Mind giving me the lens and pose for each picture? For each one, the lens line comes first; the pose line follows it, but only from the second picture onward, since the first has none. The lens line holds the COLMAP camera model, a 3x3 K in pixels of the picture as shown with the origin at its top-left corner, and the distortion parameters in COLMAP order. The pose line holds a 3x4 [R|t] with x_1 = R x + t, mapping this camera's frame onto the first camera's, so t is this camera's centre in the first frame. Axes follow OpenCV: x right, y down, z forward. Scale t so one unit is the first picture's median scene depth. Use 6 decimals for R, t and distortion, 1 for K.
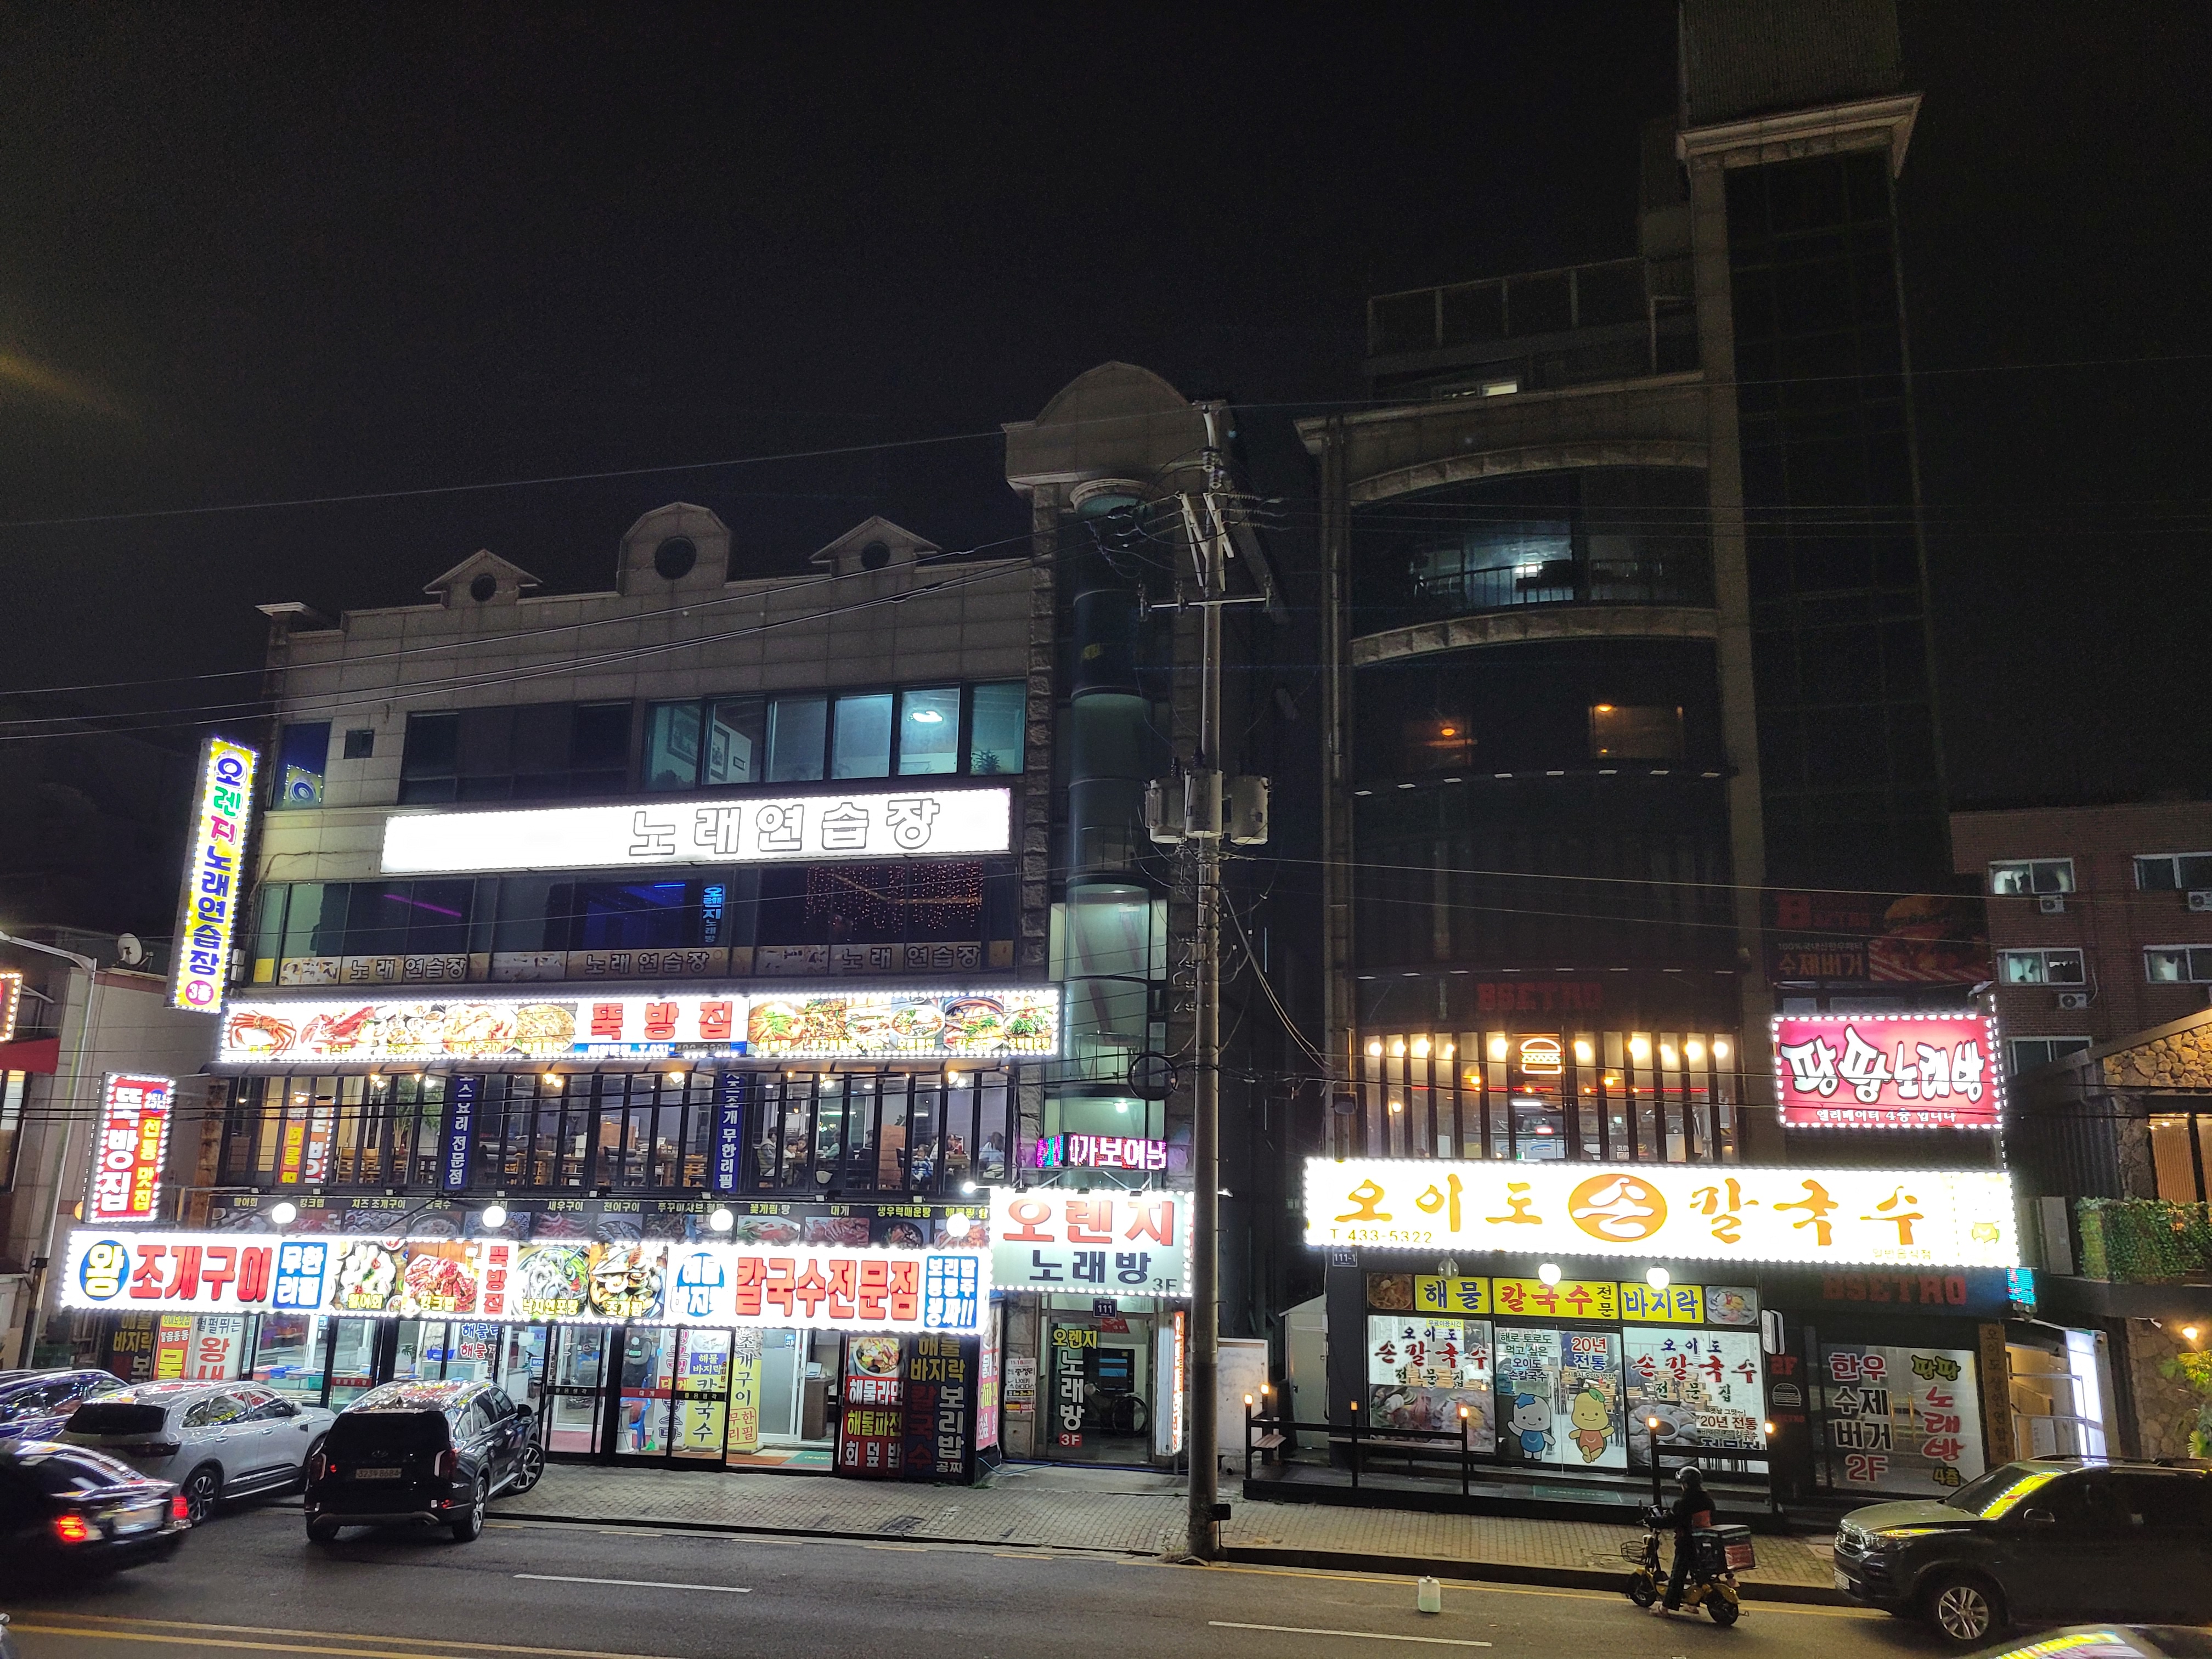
lens RADIAL K [[1671.1, 0, 1093.1], [0, 1671.1, 844.0], [0, 0, 1]] dist [0.057981, -0.042863]
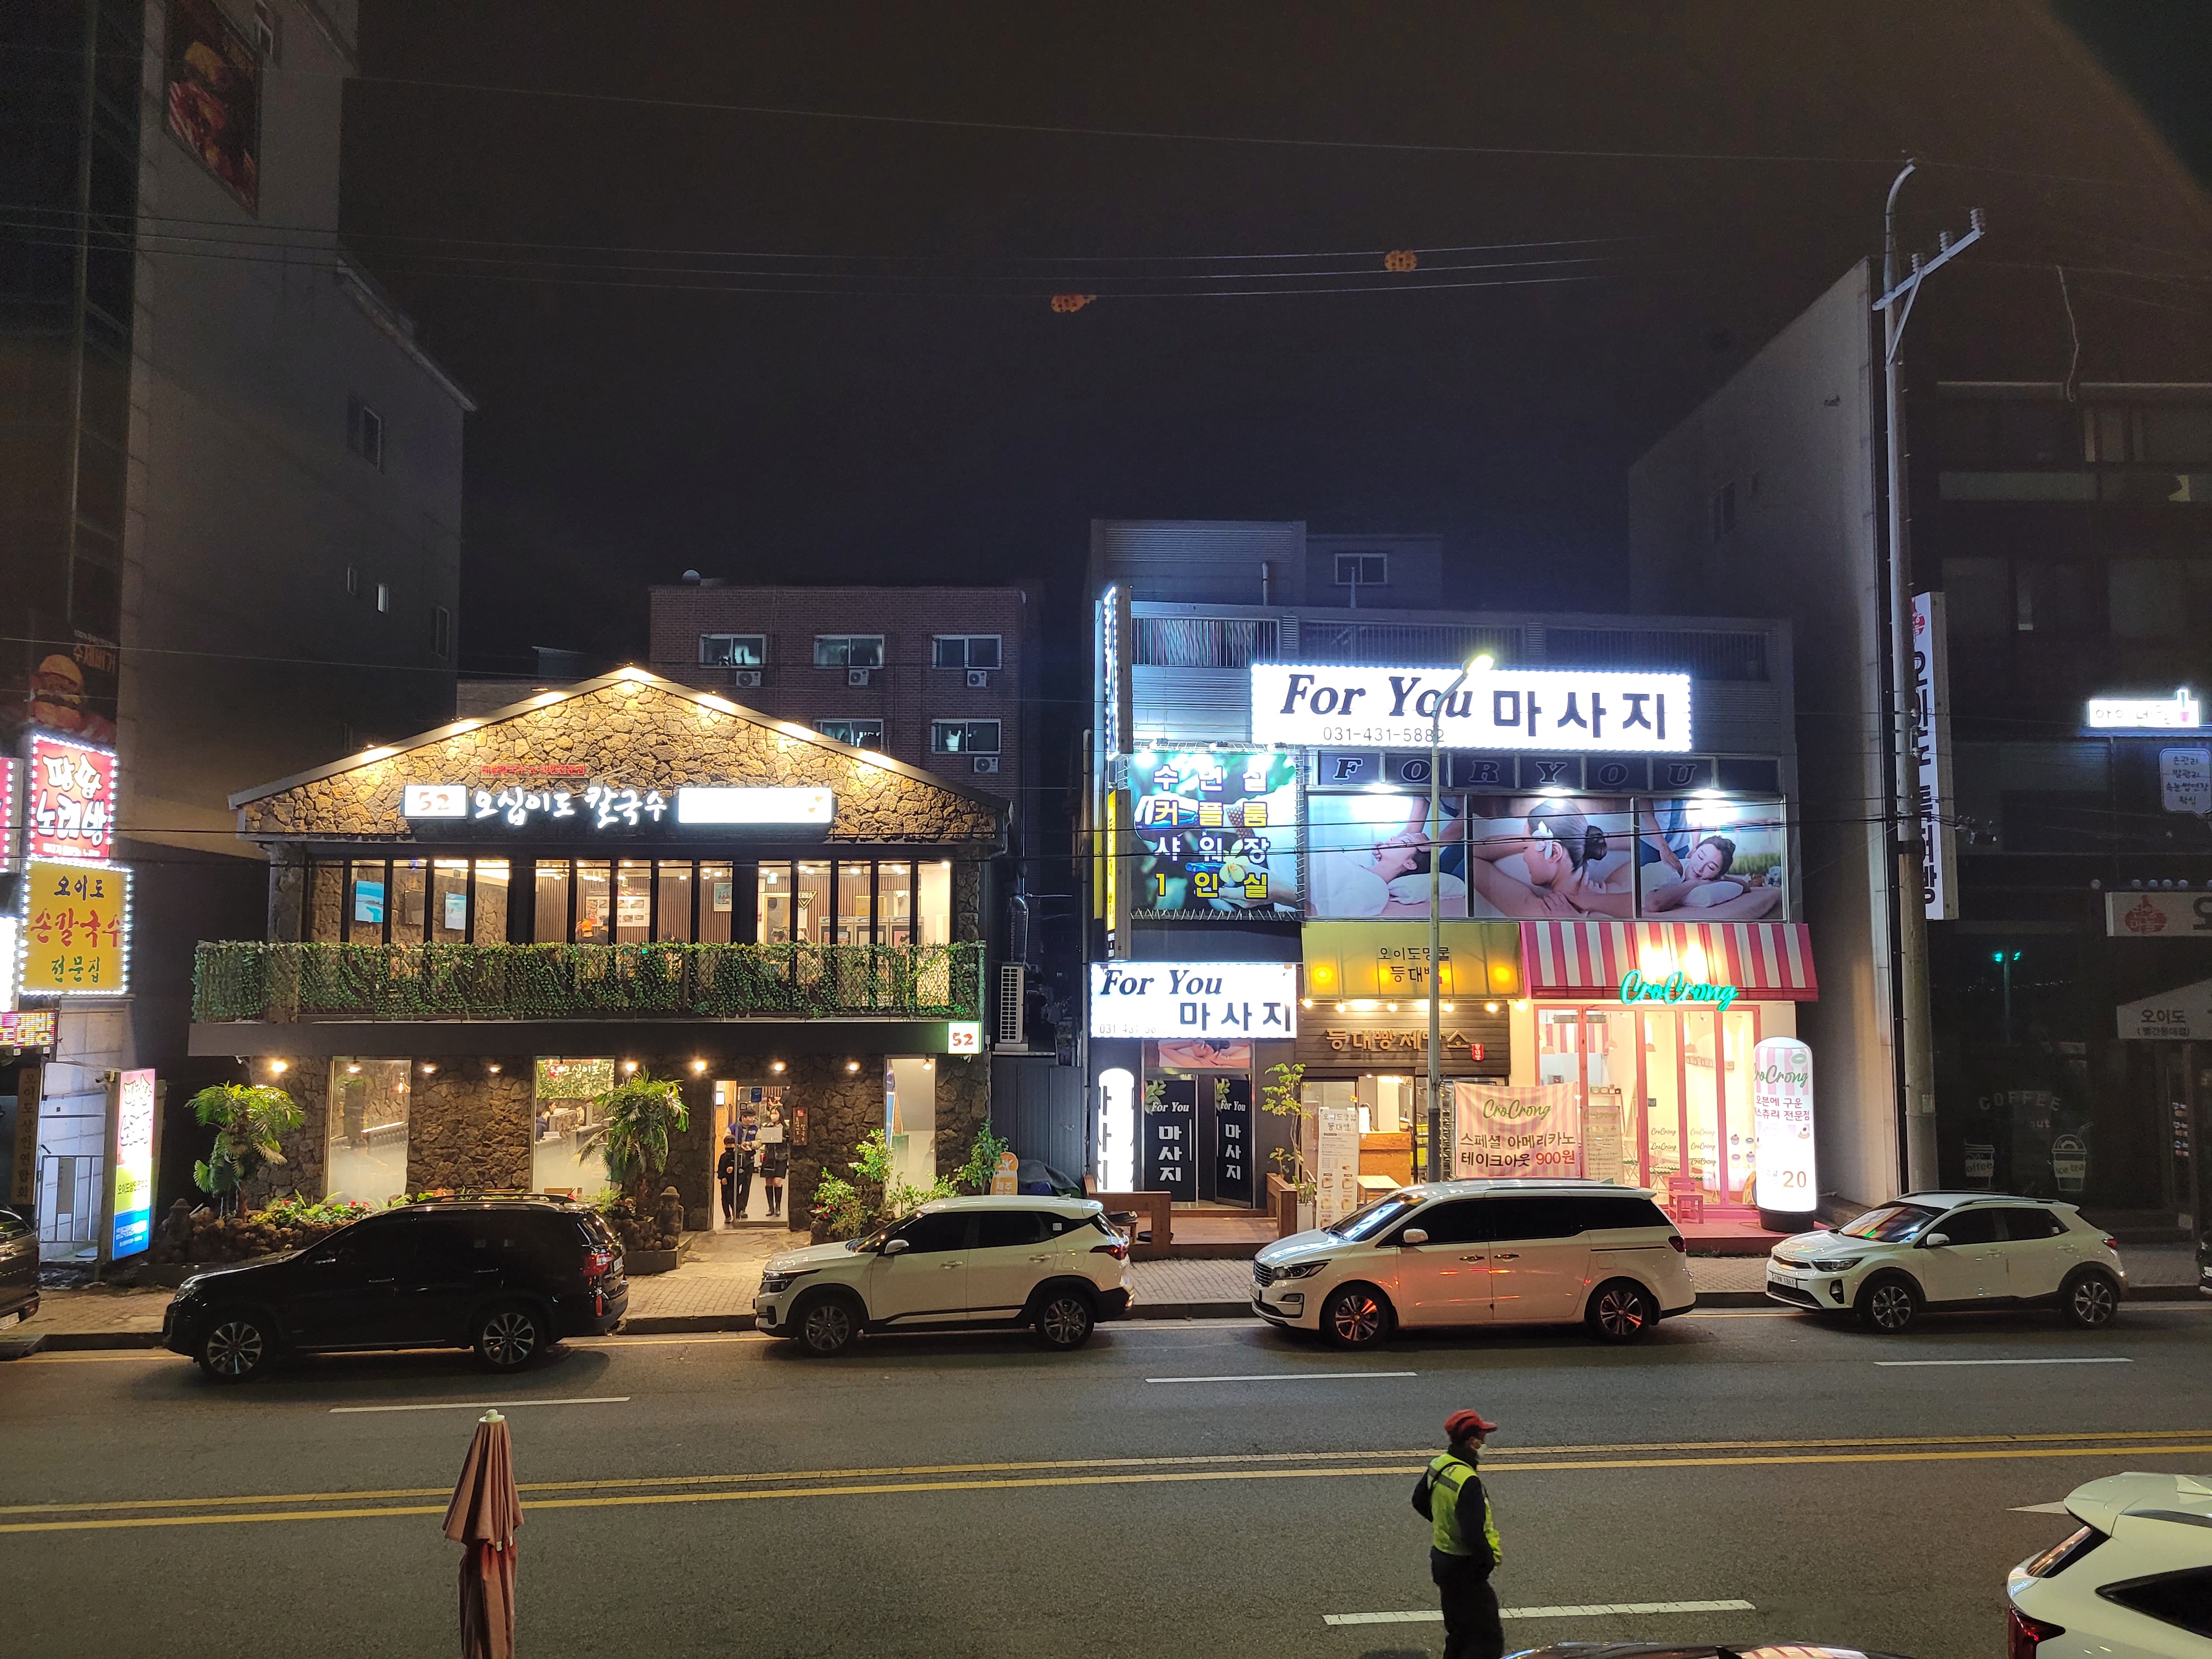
lens RADIAL K [[1671.1, 0, 1115.4], [0, 1671.1, 861.5], [0, 0, 1]] dist [0.057981, -0.042863]
pose [[0.942512, 0.000833, 0.334172, 0.725052], [-0.048797, 0.989621, 0.135162, -0.001090], [-0.330591, -0.143698, 0.932770, -0.106607]]
